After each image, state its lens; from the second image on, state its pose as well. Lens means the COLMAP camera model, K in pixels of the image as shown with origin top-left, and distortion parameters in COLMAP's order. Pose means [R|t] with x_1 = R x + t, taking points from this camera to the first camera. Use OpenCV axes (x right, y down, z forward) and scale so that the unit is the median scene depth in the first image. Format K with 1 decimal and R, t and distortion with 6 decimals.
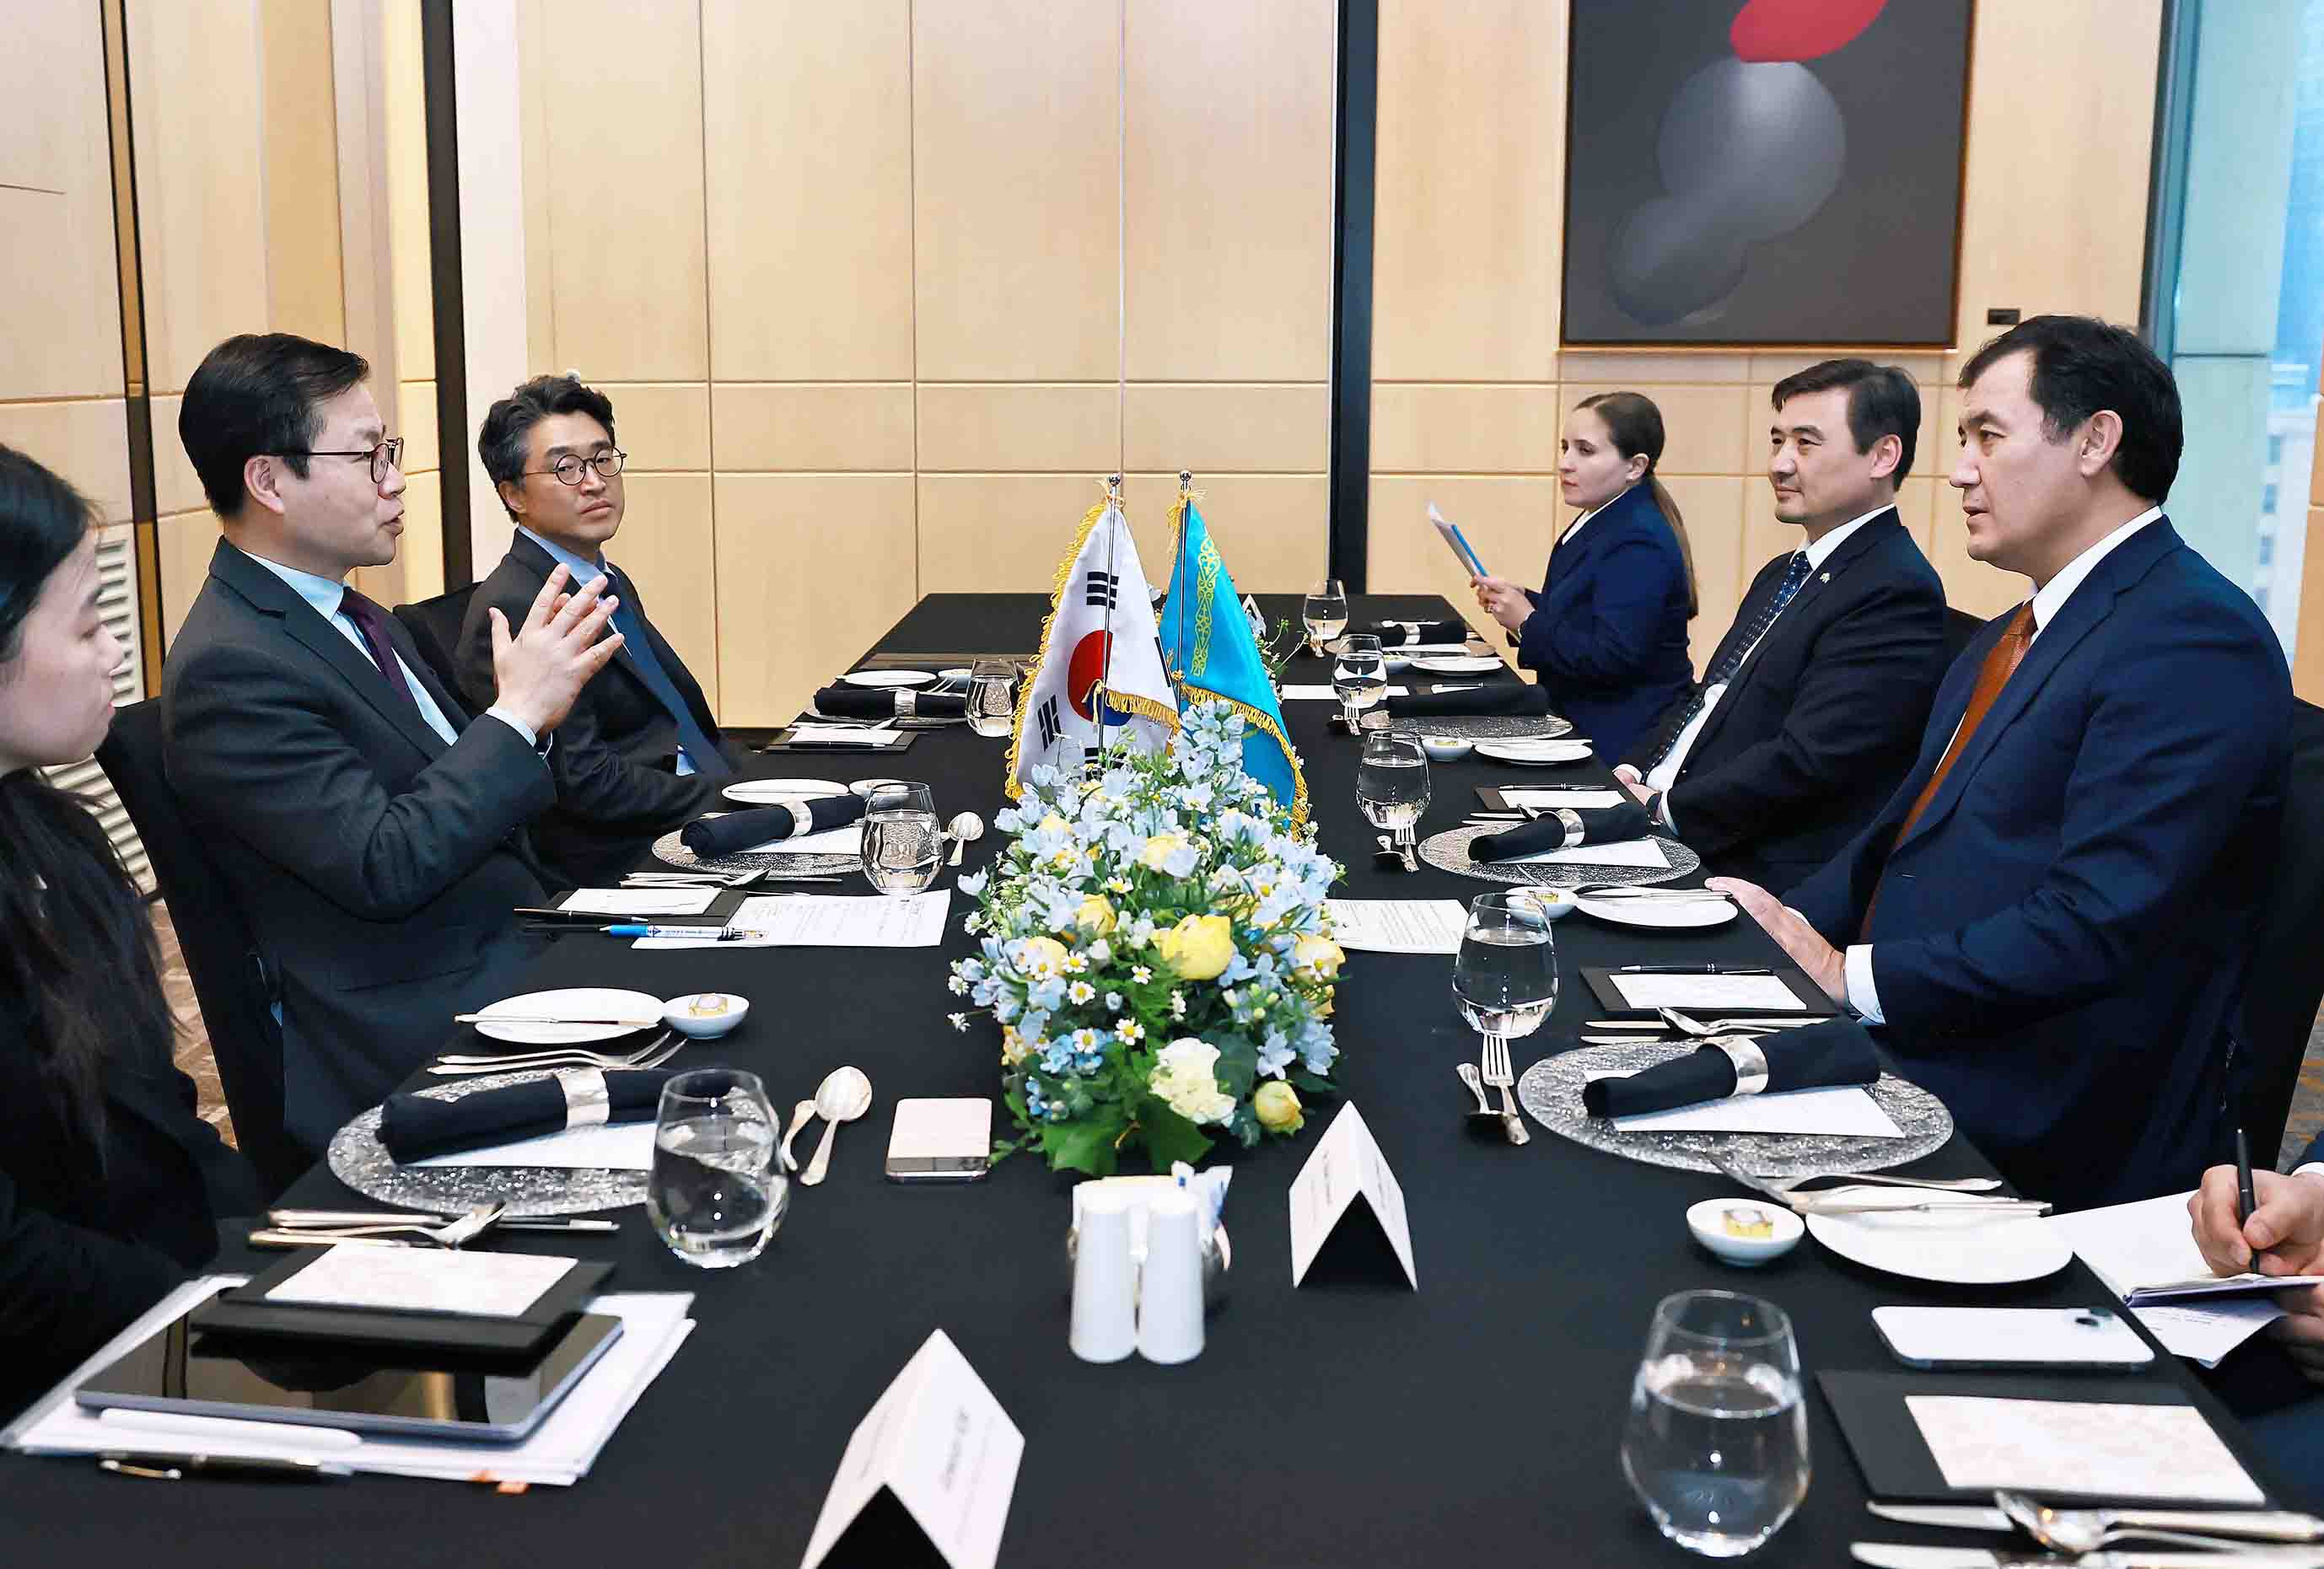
lens RADIAL K [[2493.7, 0, 1162.0], [0, 2493.7, 784.5], [0, 0, 1]] dist [-0.038363, -0.016392]
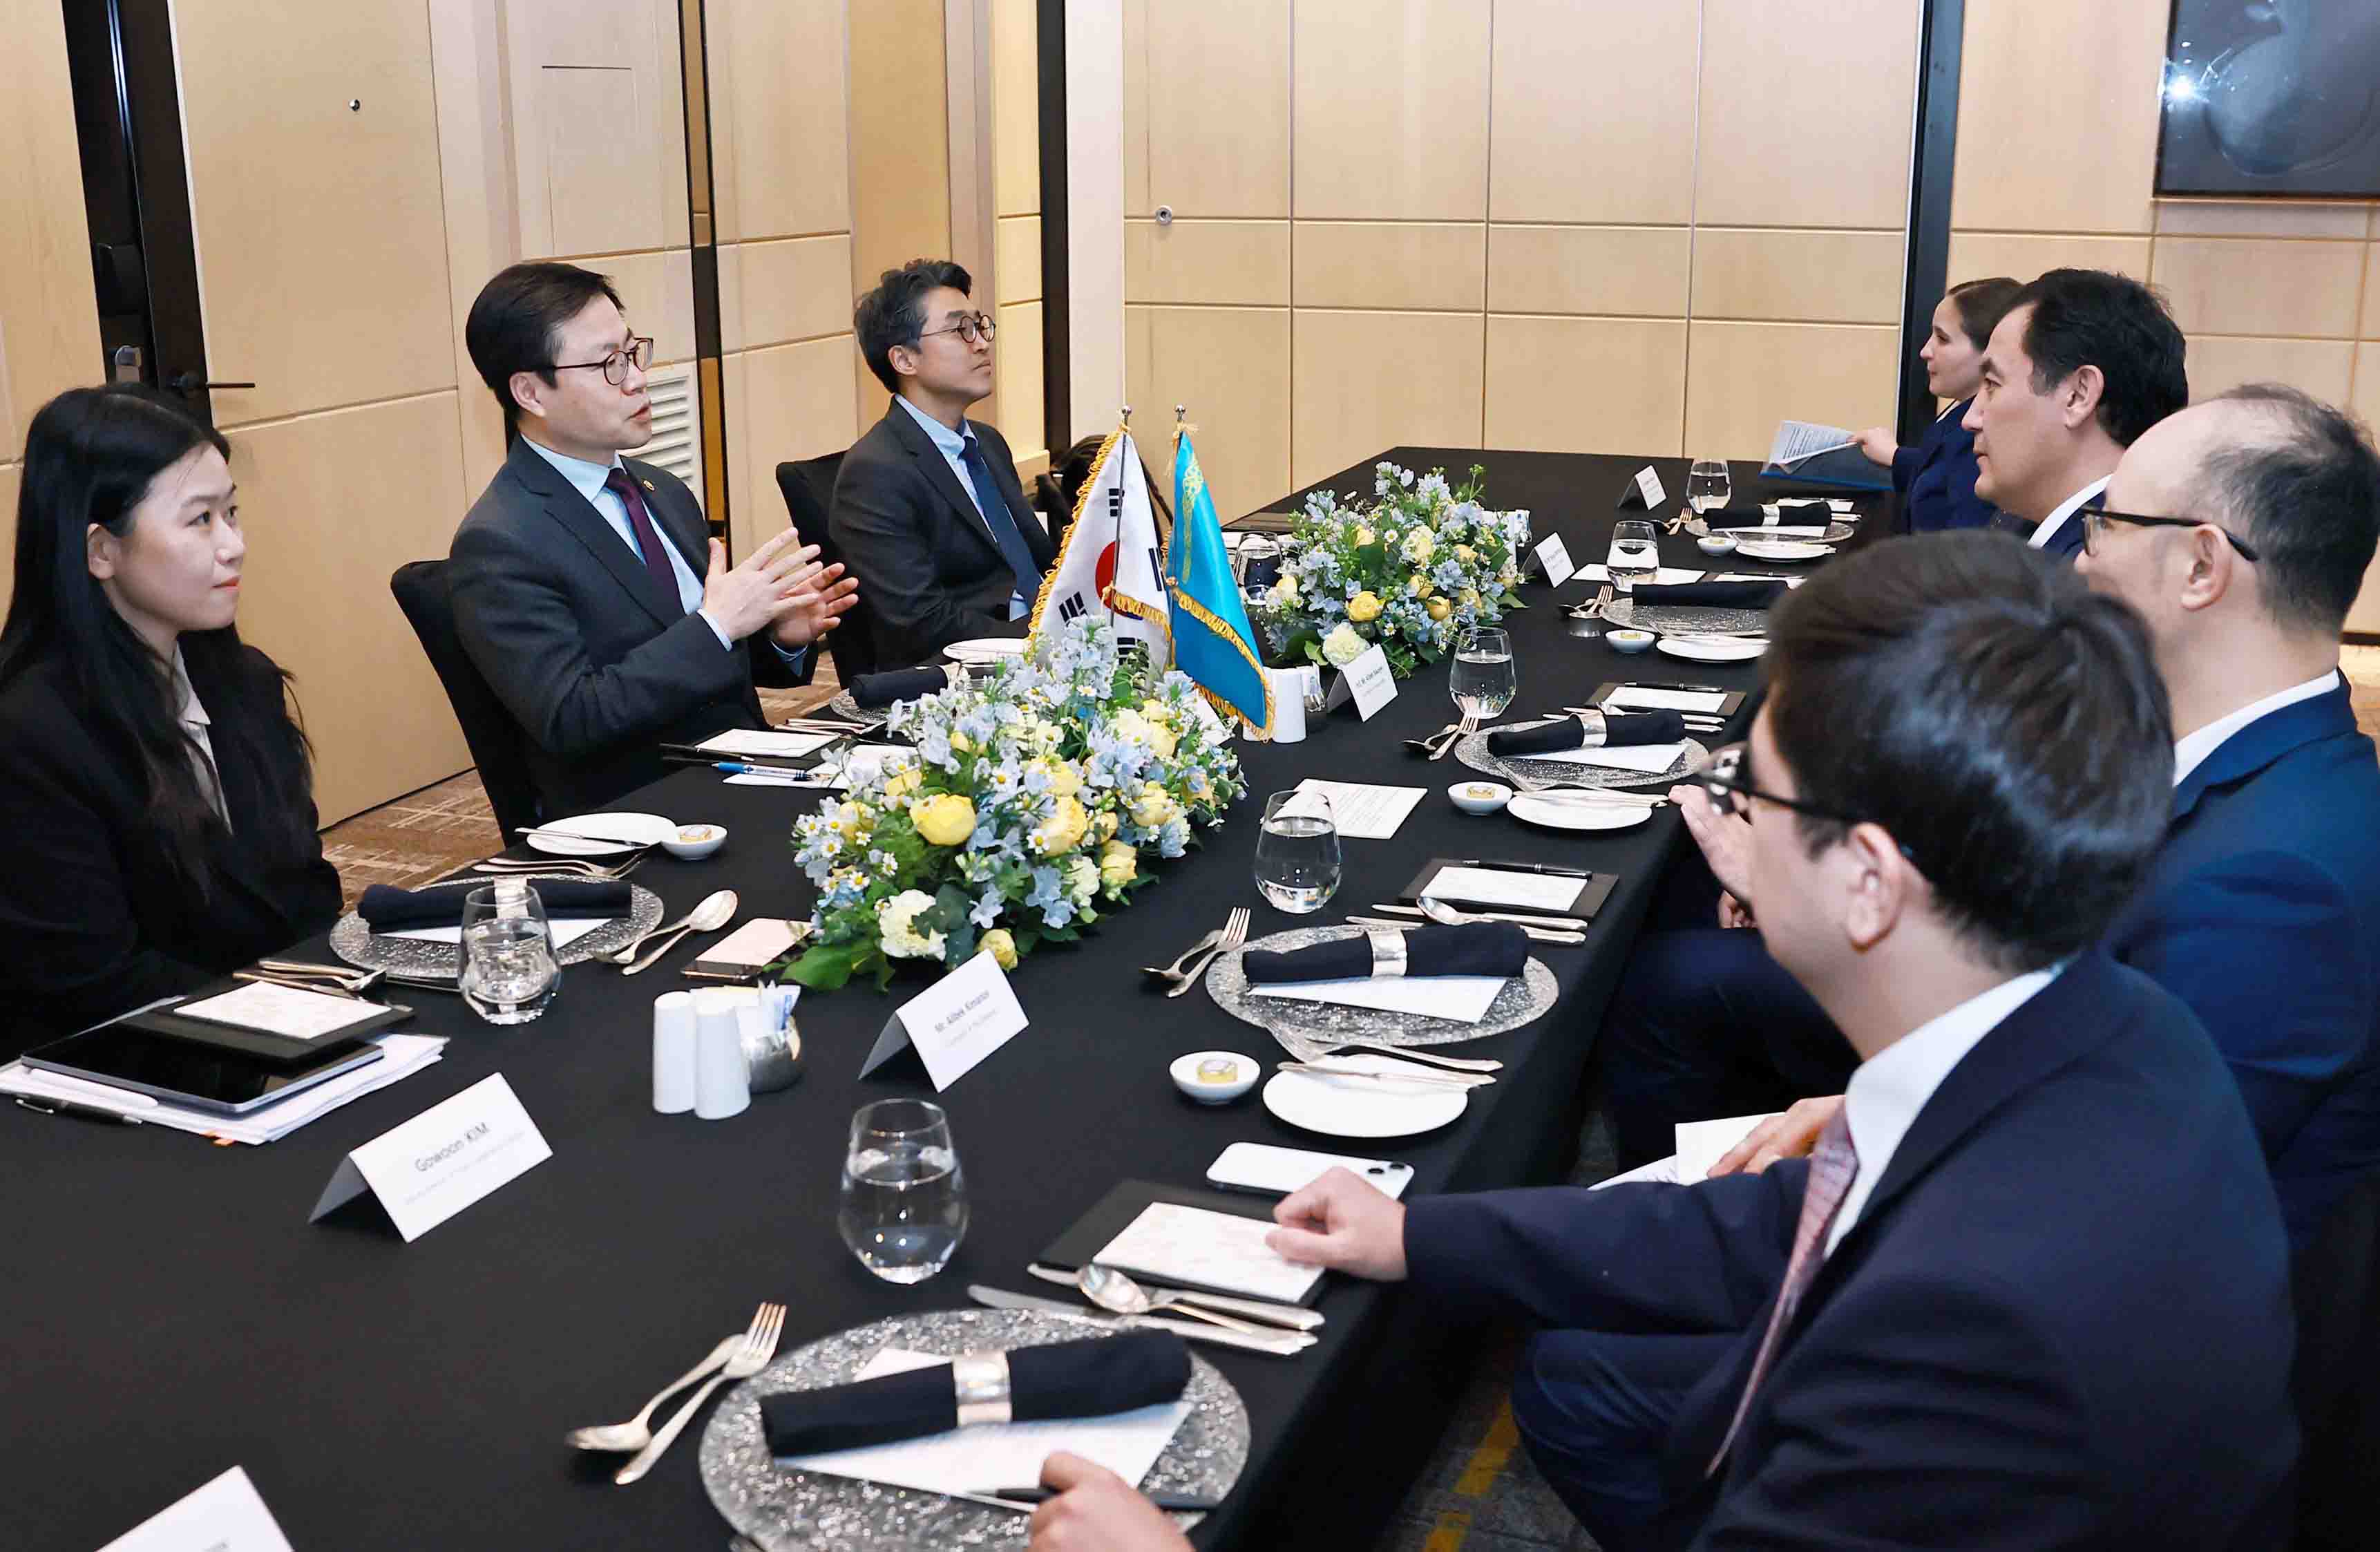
lens RADIAL K [[2619.9, 0, 1190.0], [0, 2619.9, 776.0], [0, 0, 1]] dist [-0.082956, 0.053508]
pose [[0.954106, 0.070023, -0.291168, 0.429697], [-0.050125, 0.995904, 0.075253, -0.052177], [0.295245, -0.057205, 0.953708, -0.190850]]
